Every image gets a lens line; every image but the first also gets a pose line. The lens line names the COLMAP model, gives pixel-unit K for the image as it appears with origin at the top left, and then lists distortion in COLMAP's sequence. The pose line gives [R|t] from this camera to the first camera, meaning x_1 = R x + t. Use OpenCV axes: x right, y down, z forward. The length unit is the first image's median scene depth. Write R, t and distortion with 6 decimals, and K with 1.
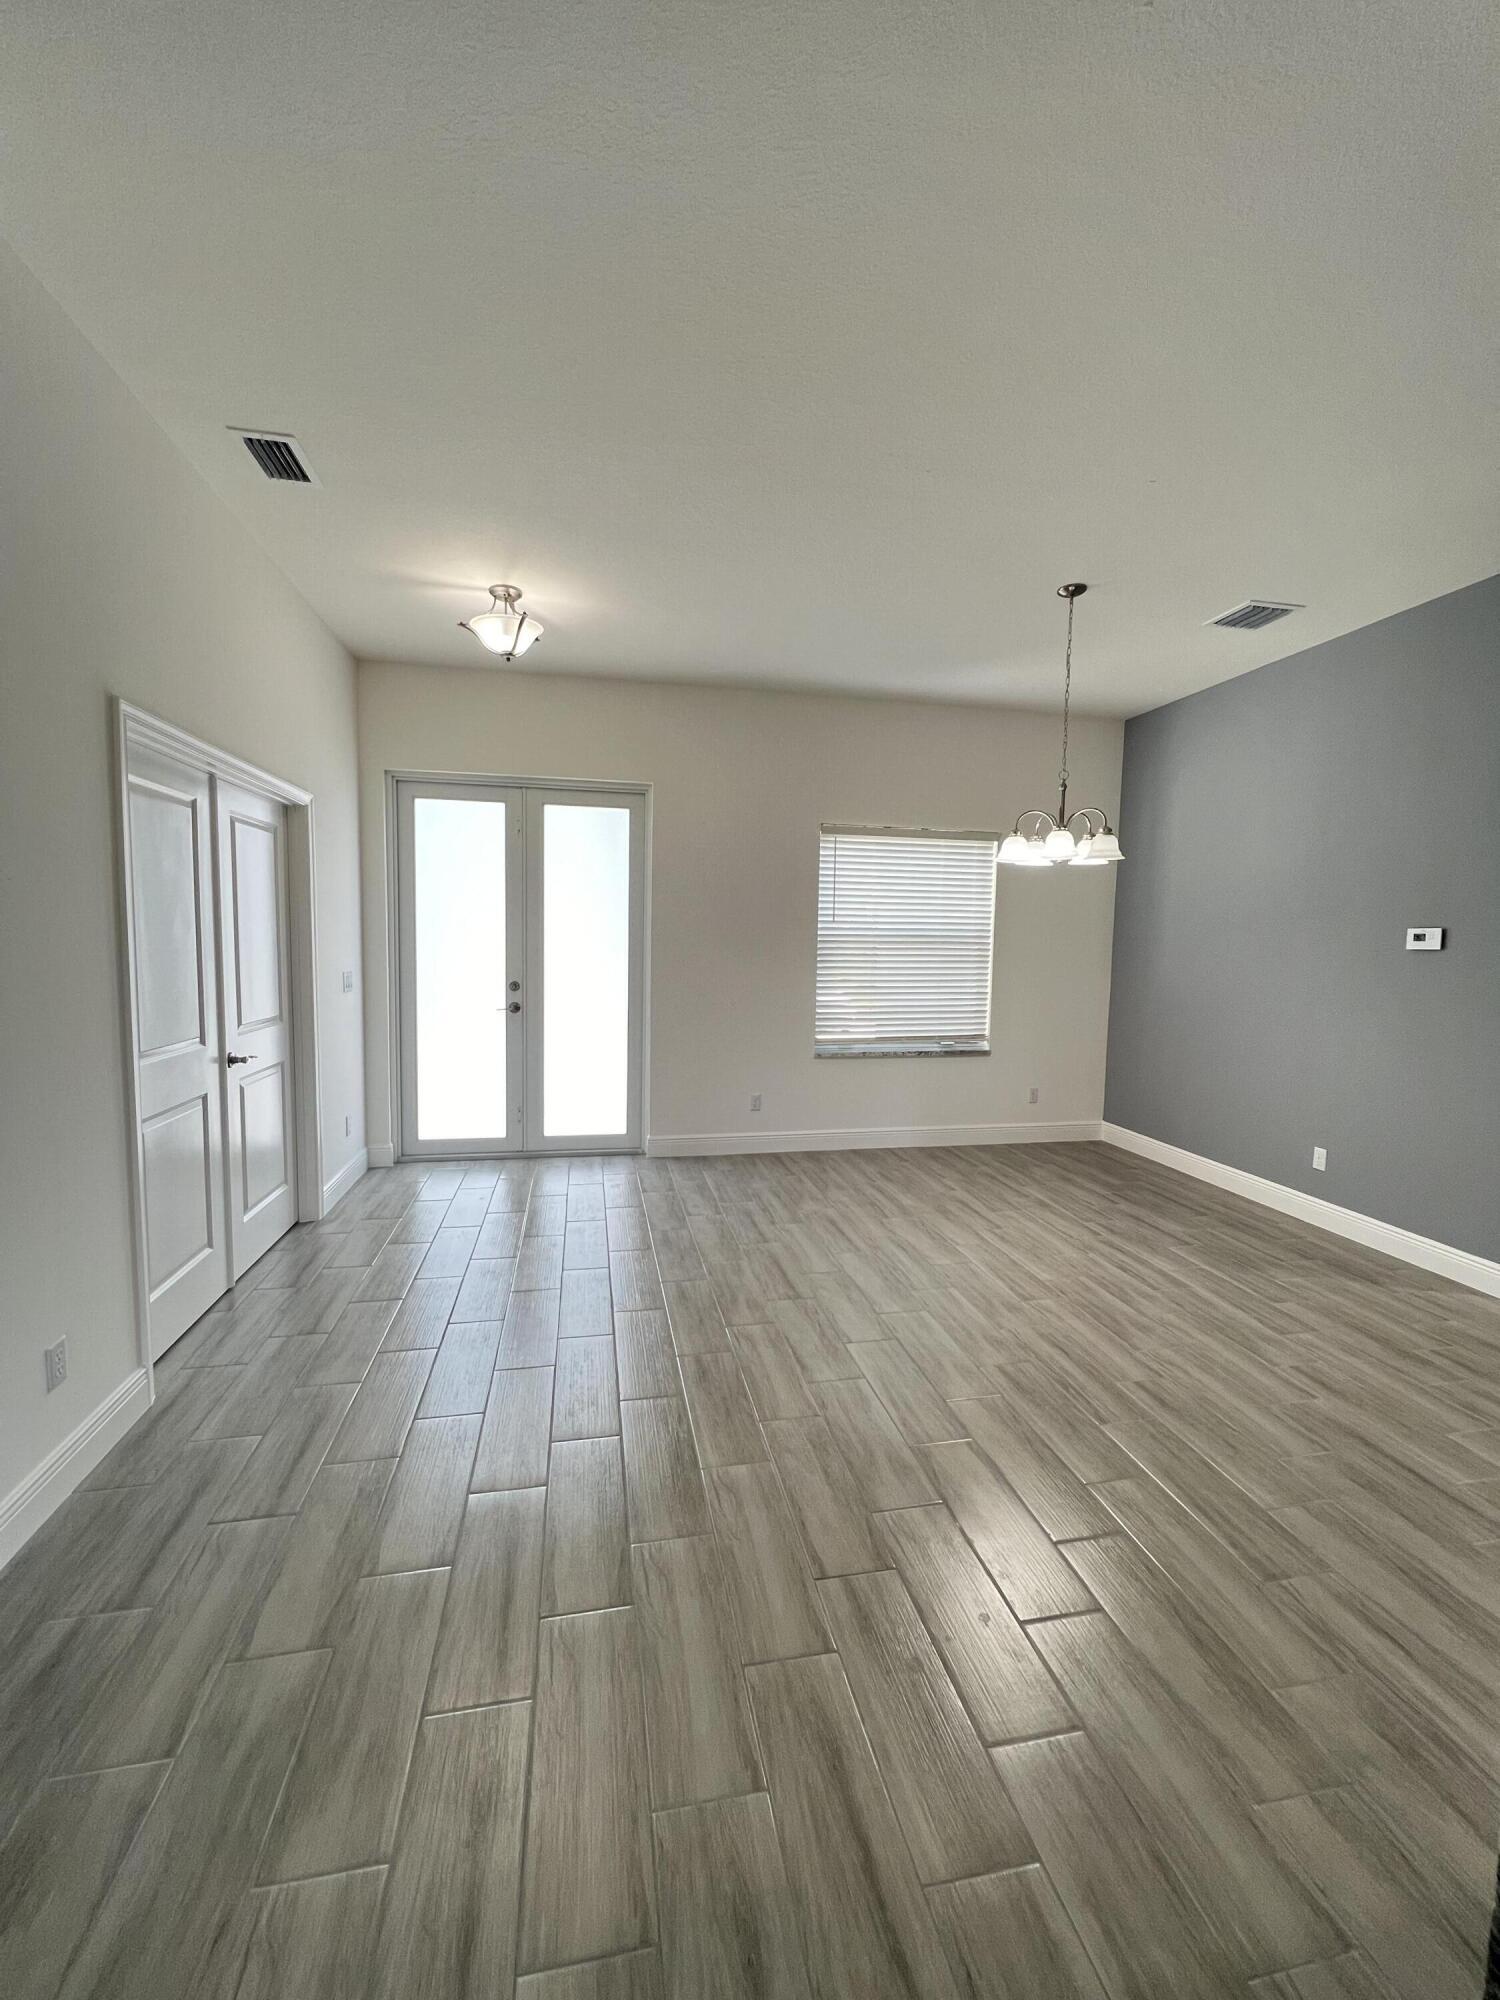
lens RADIAL K [[800.5, 0, 752.8], [0, 800.5, 1000.1], [0, 0, 1]] dist [0.002450, -0.000820]
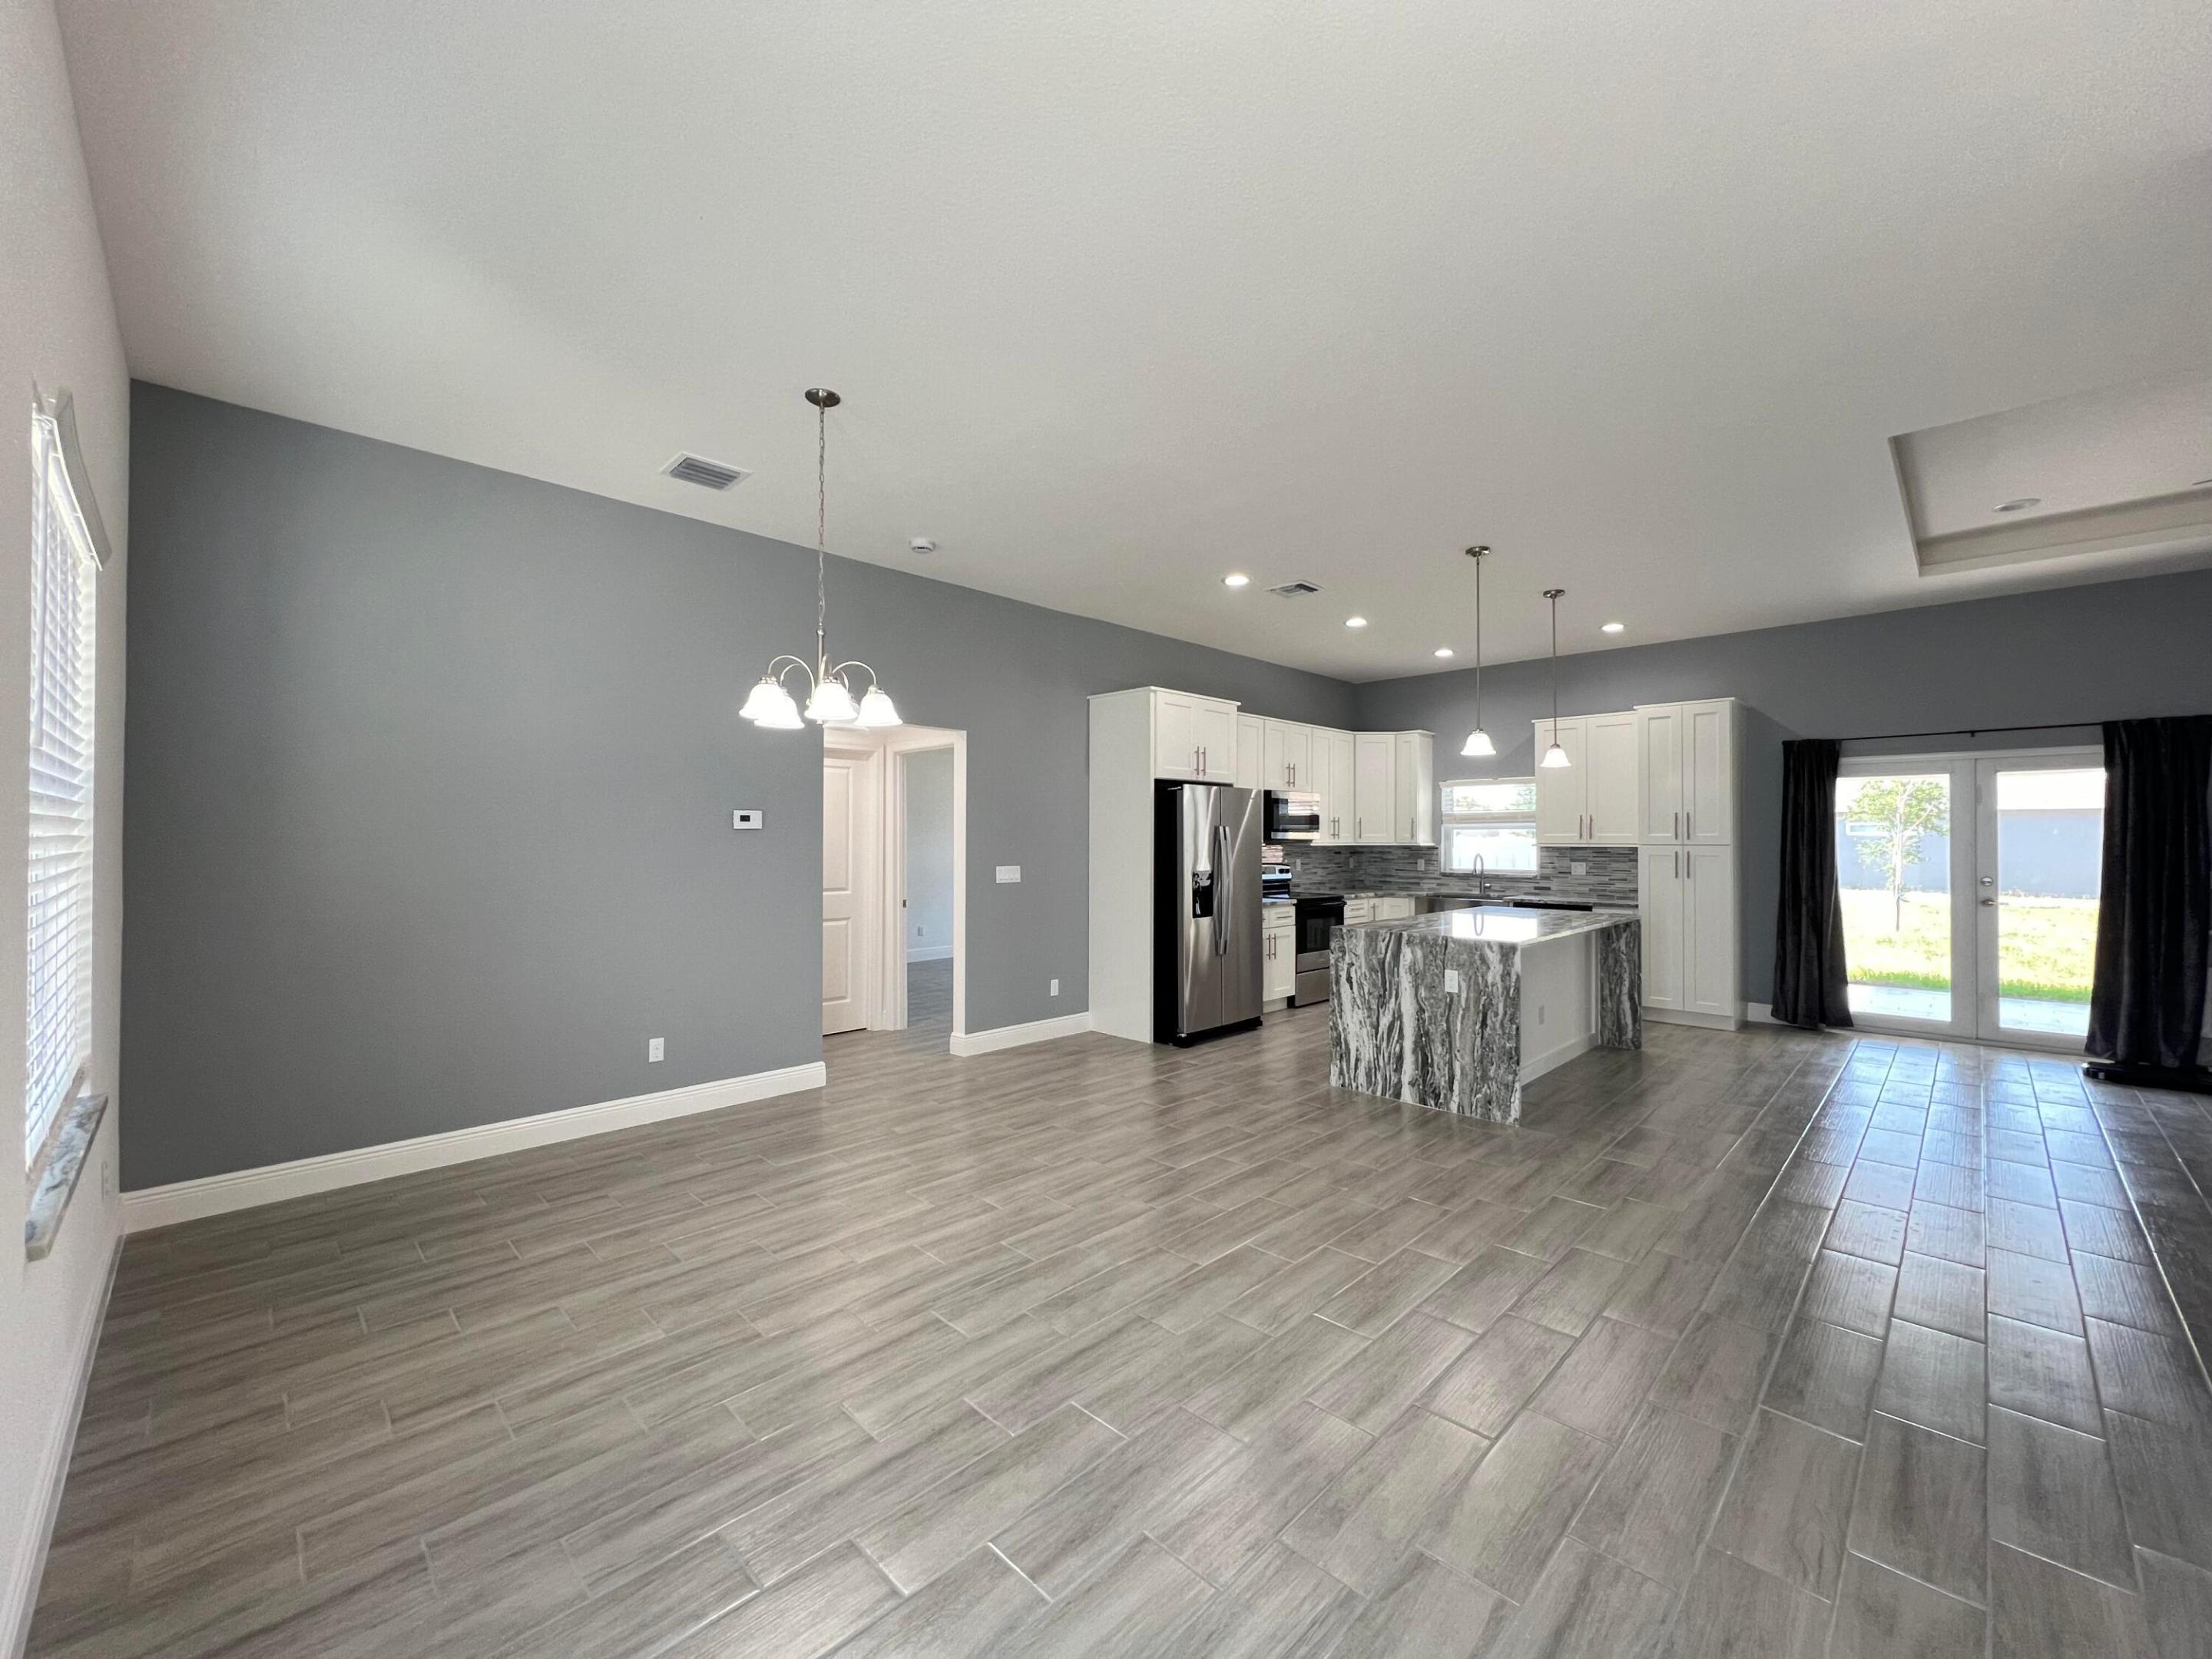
lens RADIAL K [[885.3, 0, 1099.5], [0, 885.3, 835.6], [0, 0, 1]] dist [0.002450, -0.000820]
pose [[-0.547655, -0.015357, 0.836563, -0.505189], [0.053868, 0.997110, 0.053569, -0.092241], [-0.834968, 0.074402, -0.545245, 1.241231]]
